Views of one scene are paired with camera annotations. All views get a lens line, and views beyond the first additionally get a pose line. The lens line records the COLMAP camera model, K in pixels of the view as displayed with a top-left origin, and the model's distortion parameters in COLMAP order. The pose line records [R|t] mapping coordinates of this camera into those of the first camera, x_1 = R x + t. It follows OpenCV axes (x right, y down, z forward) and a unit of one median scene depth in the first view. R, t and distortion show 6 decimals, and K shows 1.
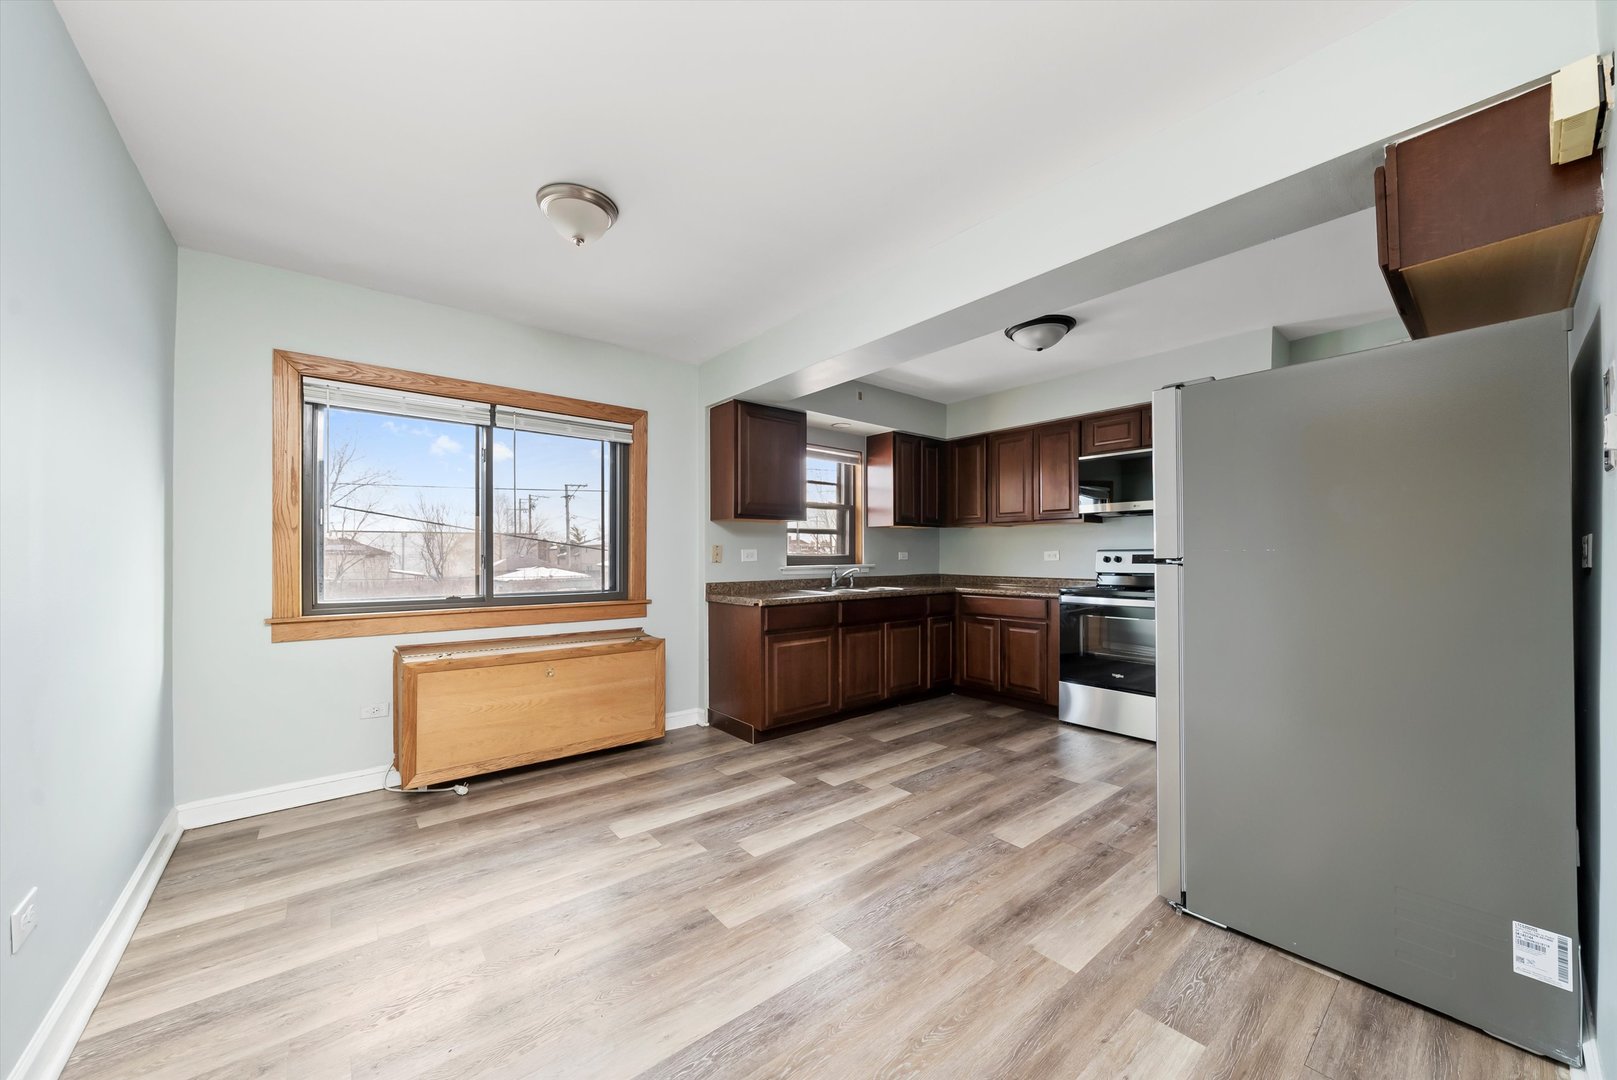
lens RADIAL K [[575.7, 0, 796.3], [0, 575.7, 552.5], [0, 0, 1]] dist [-0.004130, -0.000108]
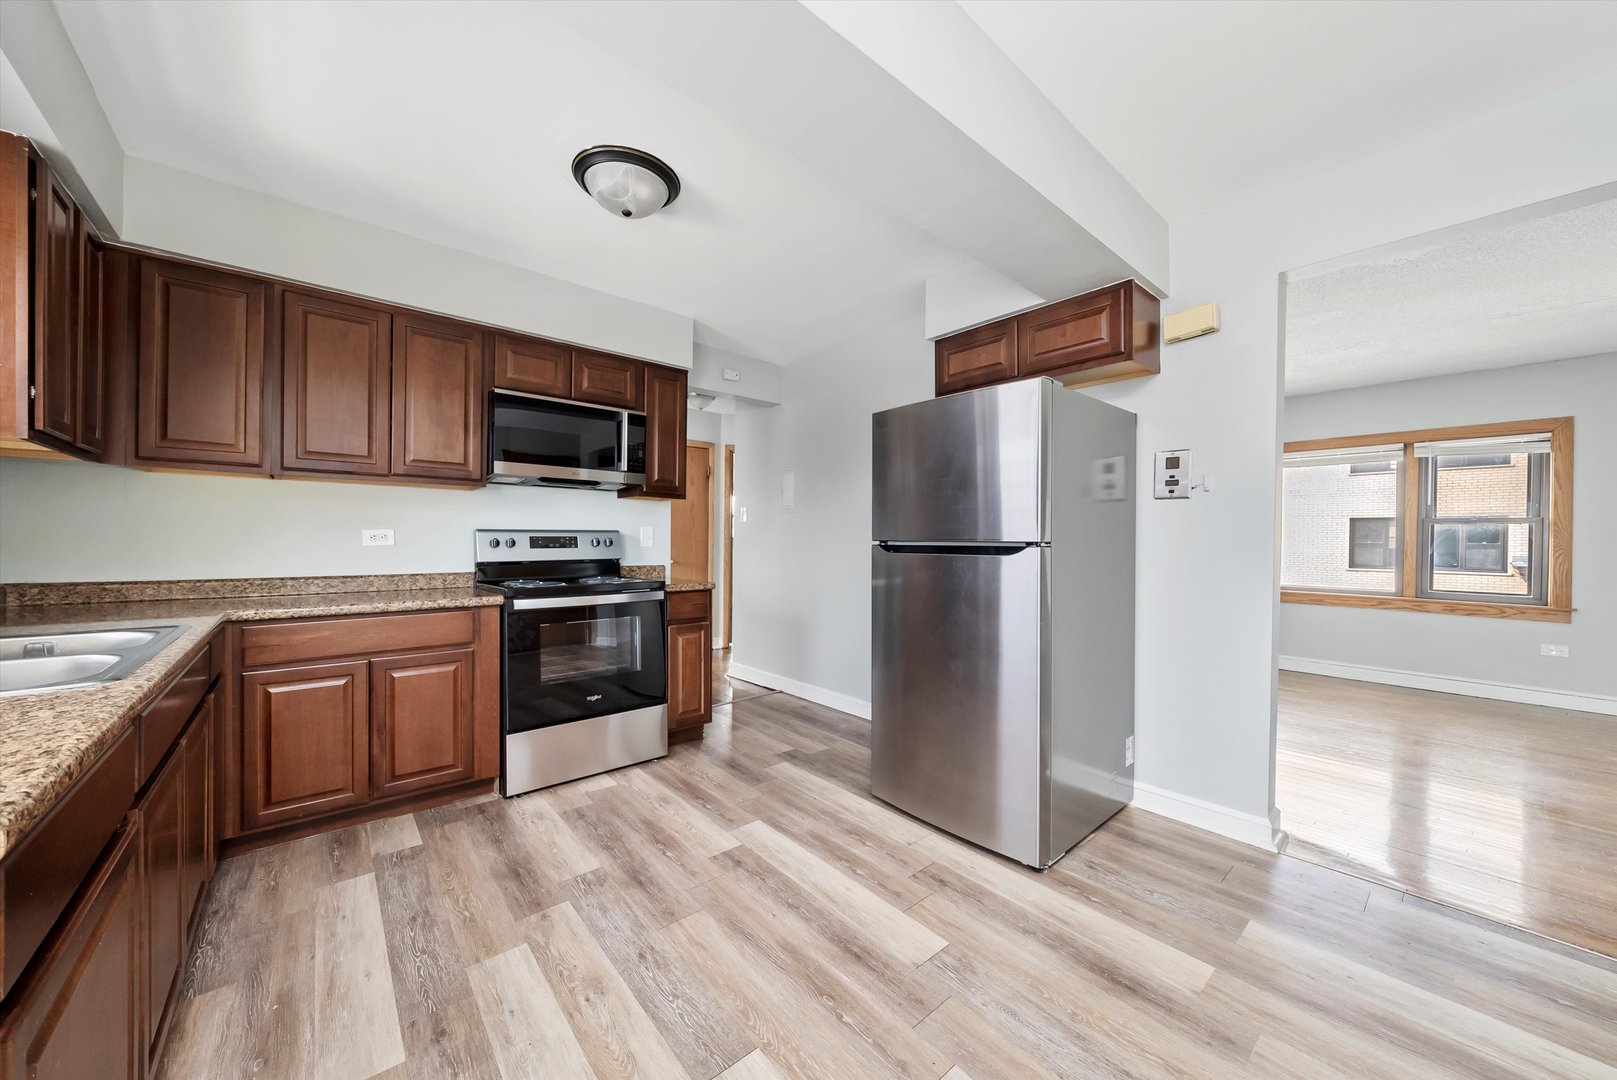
lens RADIAL K [[575.7, 0, 798.9], [0, 575.7, 544.0], [0, 0, 1]] dist [-0.004130, -0.000108]
pose [[-0.026482, -0.006077, 0.999631, -0.191375], [-0.009789, 0.999935, 0.005820, 0.005640], [-0.999601, -0.009632, -0.026539, 0.720773]]
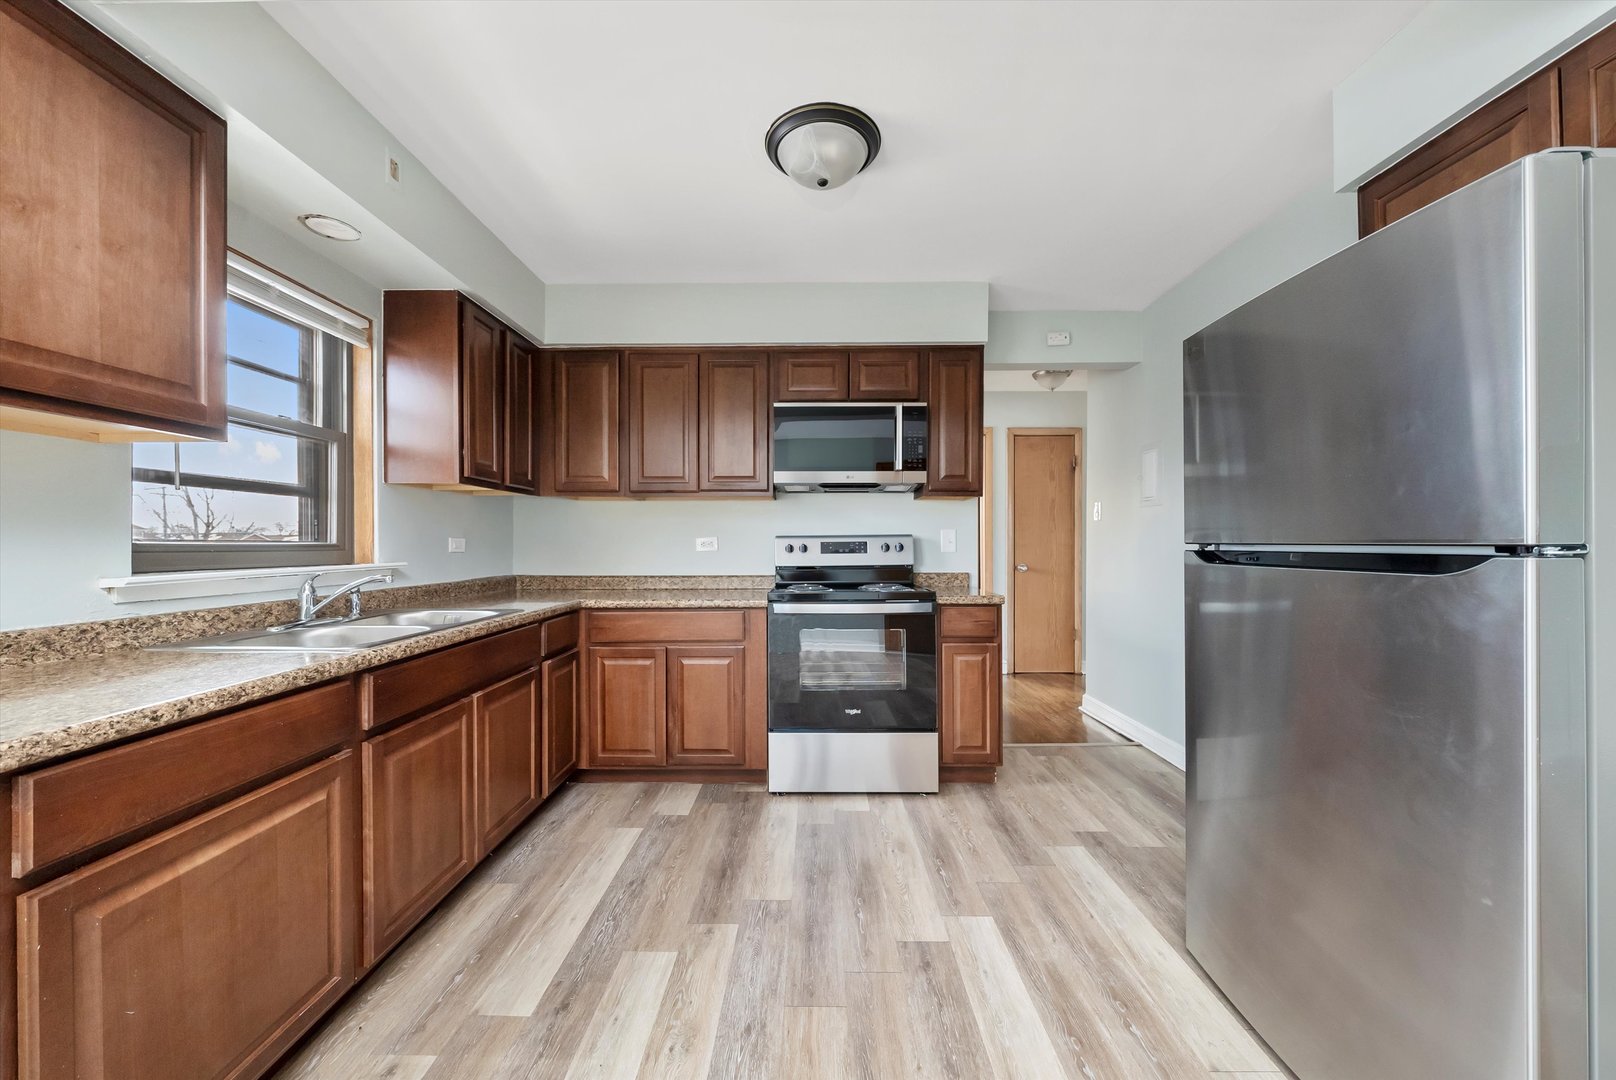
lens RADIAL K [[575.4, 0, 804.5], [0, 575.4, 544.9], [0, 0, 1]] dist [-0.004130, -0.000108]
pose [[0.635607, -0.003056, 0.772007, -0.027755], [-0.000804, 0.999989, 0.004621, 0.003919], [-0.772012, -0.003558, 0.635598, 0.567846]]
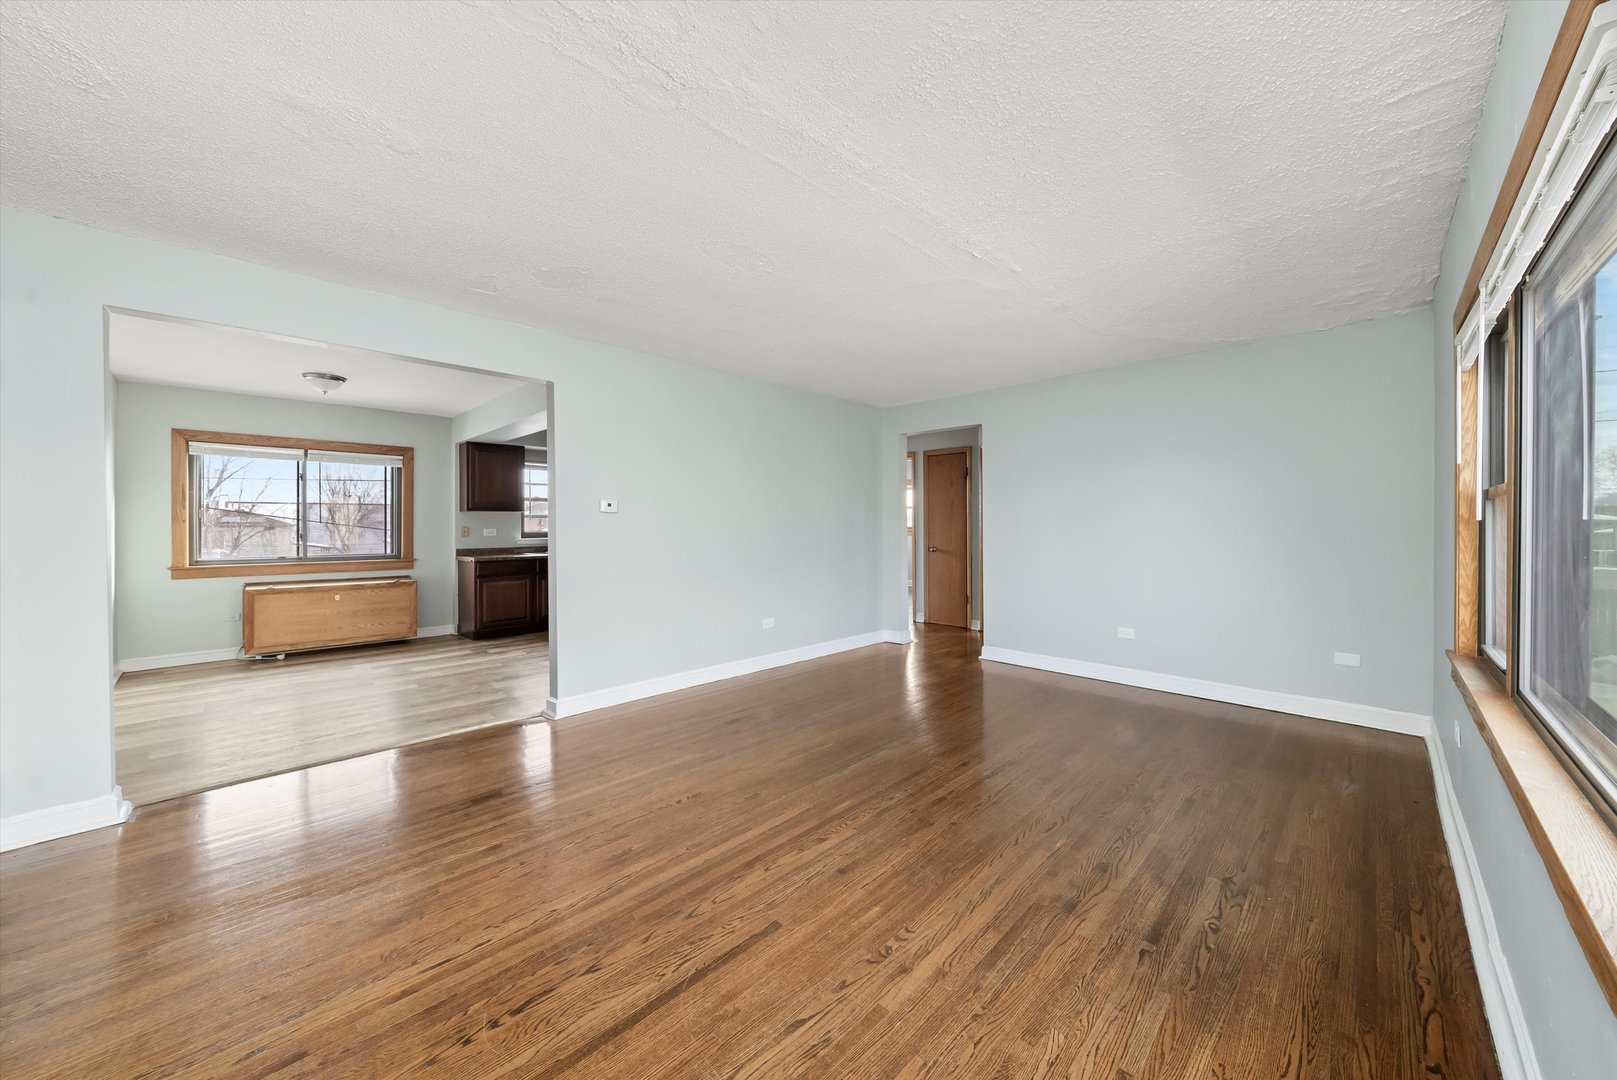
lens RADIAL K [[575.7, 0, 805.0], [0, 575.7, 524.9], [0, 0, 1]] dist [-0.004130, -0.000108]
pose [[0.994315, -0.001205, 0.106473, 0.724720], [0.000833, 0.999993, 0.003534, -0.024178], [-0.106476, -0.003425, 0.994309, -0.827792]]
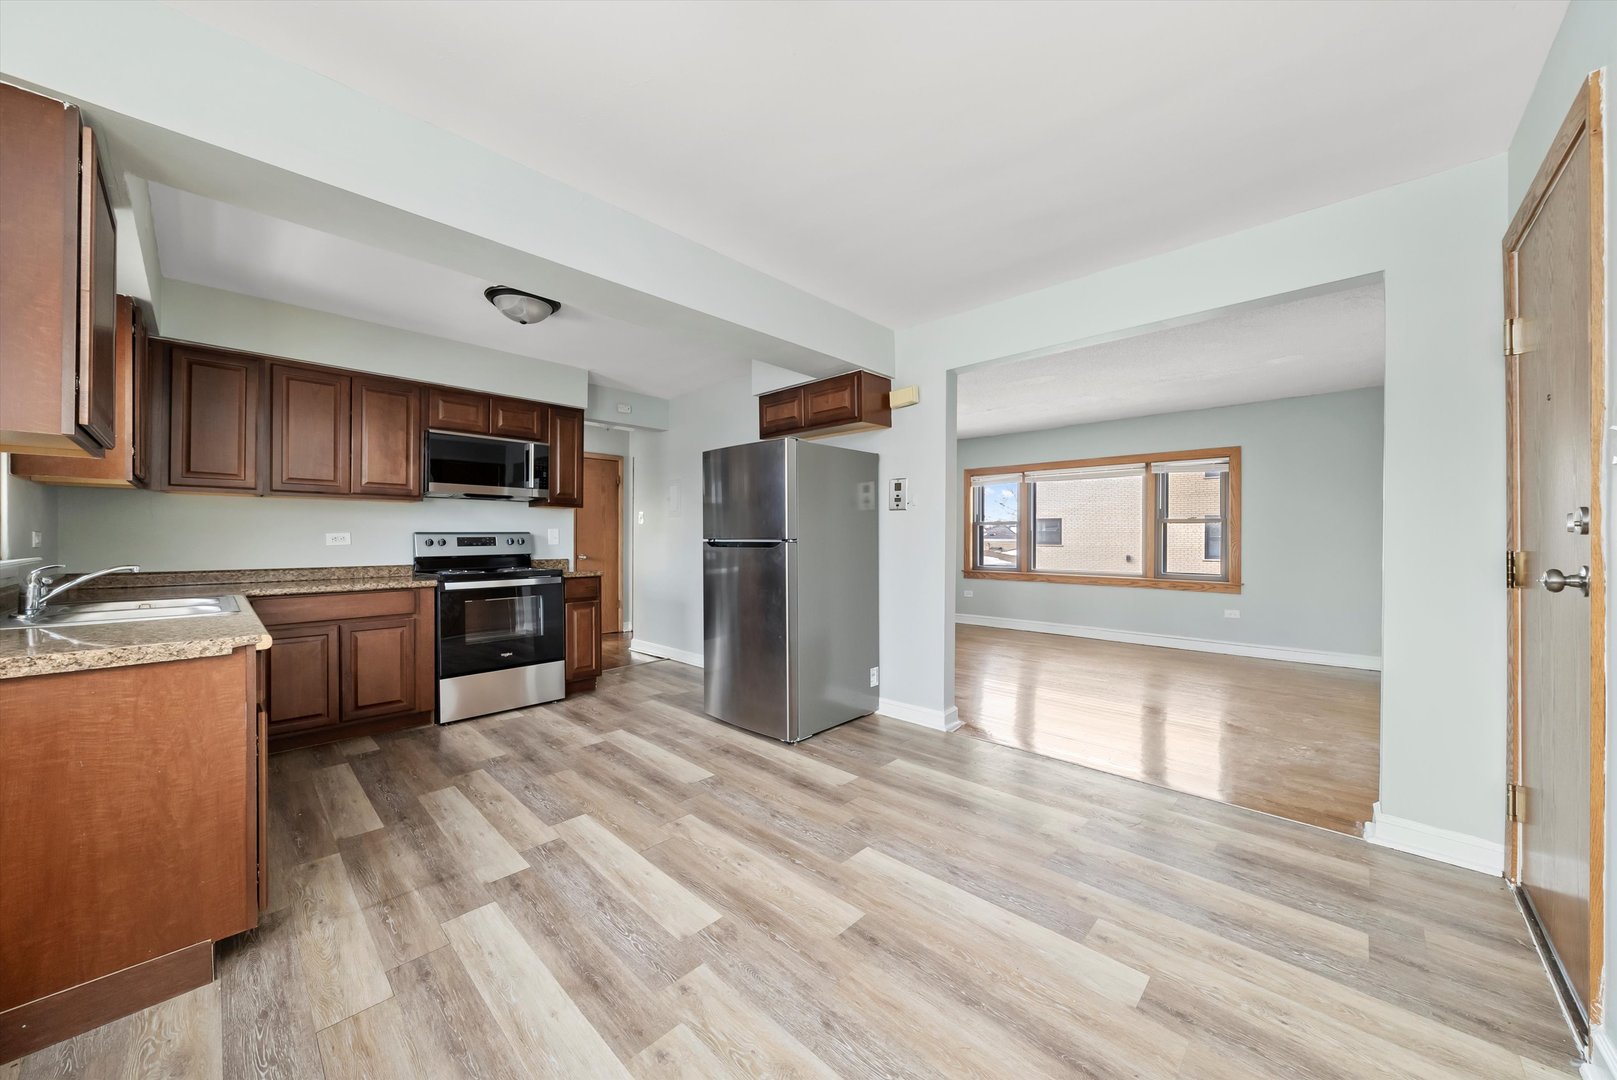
lens RADIAL K [[575.7, 0, 798.5], [0, 575.7, 538.3], [0, 0, 1]] dist [-0.004130, -0.000108]
pose [[-0.120727, -0.000383, 0.992686, -0.508226], [-0.002894, 0.999996, 0.000034, 0.003407], [-0.992682, -0.002869, -0.120727, 0.577761]]
